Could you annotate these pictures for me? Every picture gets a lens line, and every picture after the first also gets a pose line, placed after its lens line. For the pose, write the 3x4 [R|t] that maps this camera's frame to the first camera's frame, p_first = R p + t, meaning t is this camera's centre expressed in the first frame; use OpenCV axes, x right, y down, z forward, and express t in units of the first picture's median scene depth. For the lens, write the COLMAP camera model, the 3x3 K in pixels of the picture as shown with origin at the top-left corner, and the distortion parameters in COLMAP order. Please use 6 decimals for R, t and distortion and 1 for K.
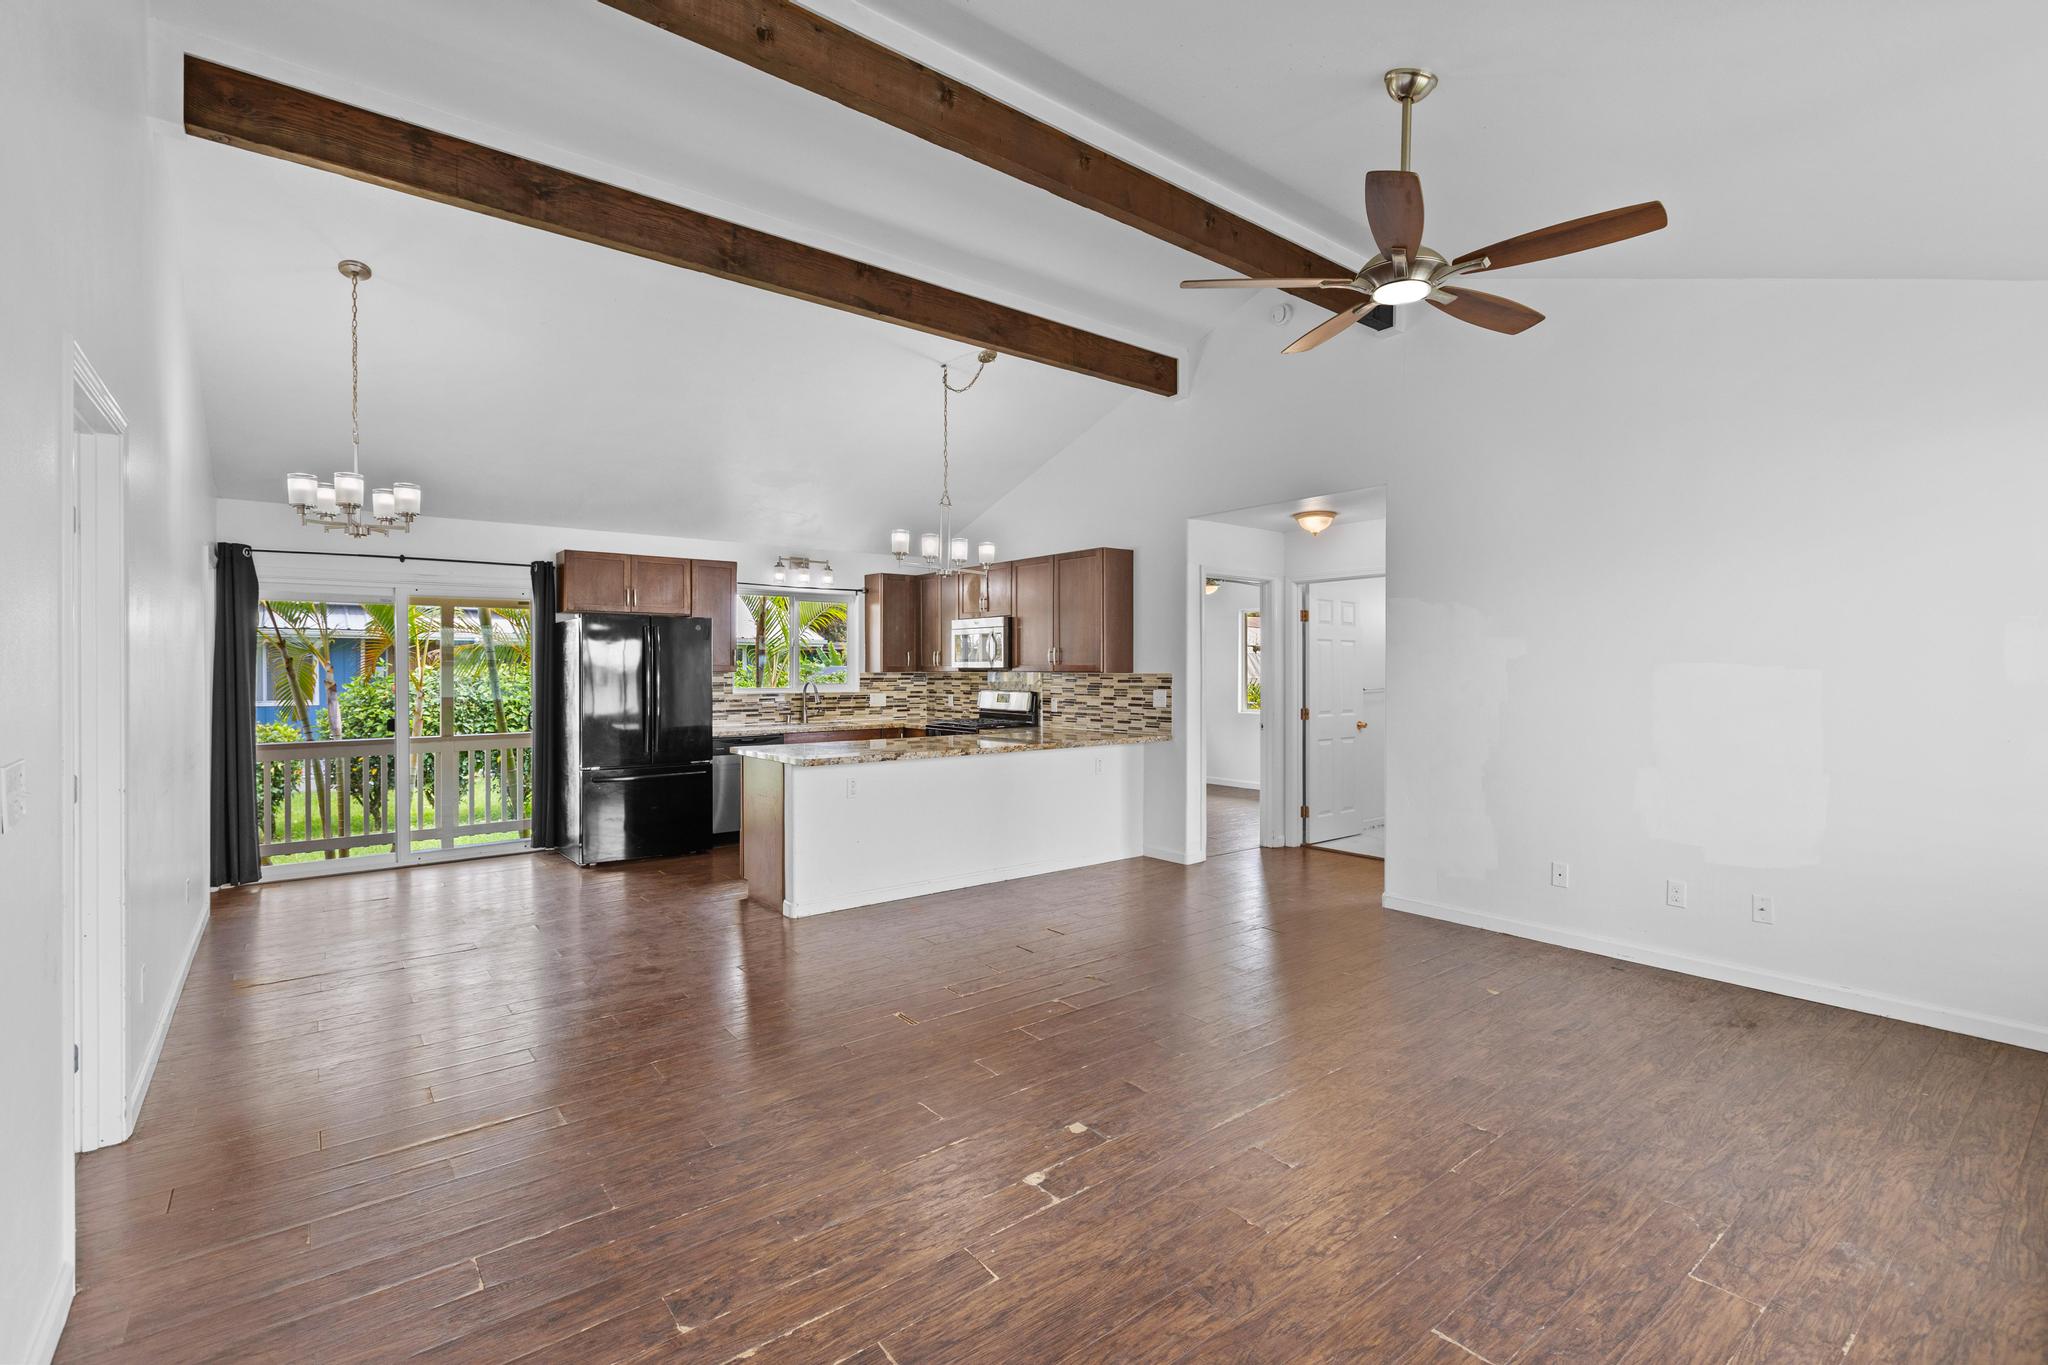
lens RADIAL K [[911.2, 0, 1028.4], [0, 911.2, 675.4], [0, 0, 1]] dist [0.003819, -0.001266]
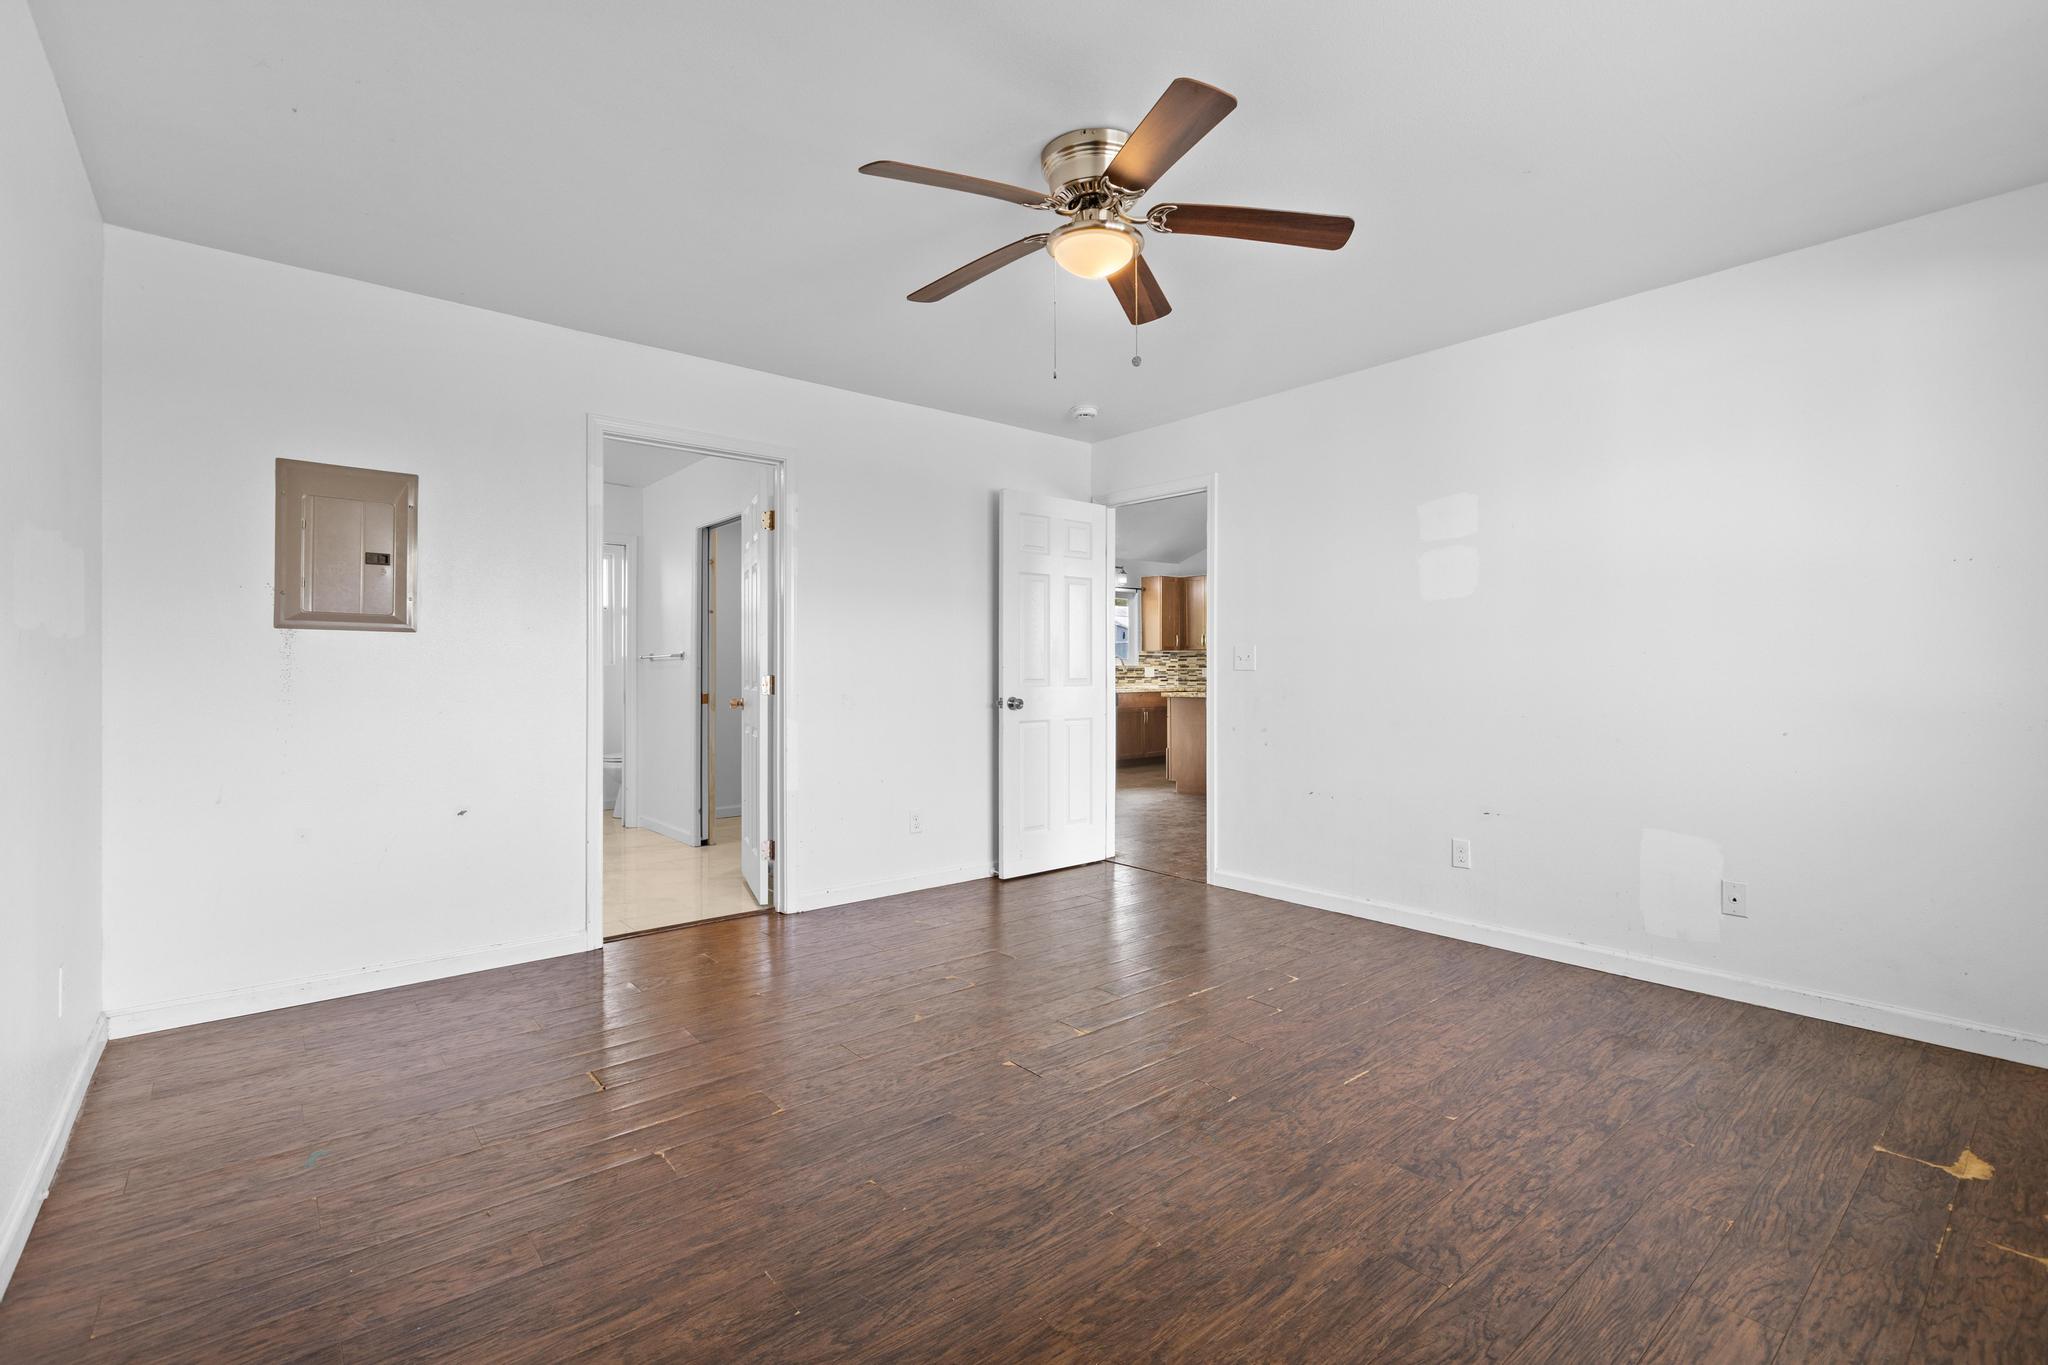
lens RADIAL K [[911.2, 0, 1020.9], [0, 911.2, 677.0], [0, 0, 1]] dist [0.003819, -0.001266]
pose [[0.999745, -0.007084, 0.021457, -0.449012], [0.007311, 0.999918, -0.010522, 0.055196], [-0.021380, 0.010676, 0.999714, -0.365270]]
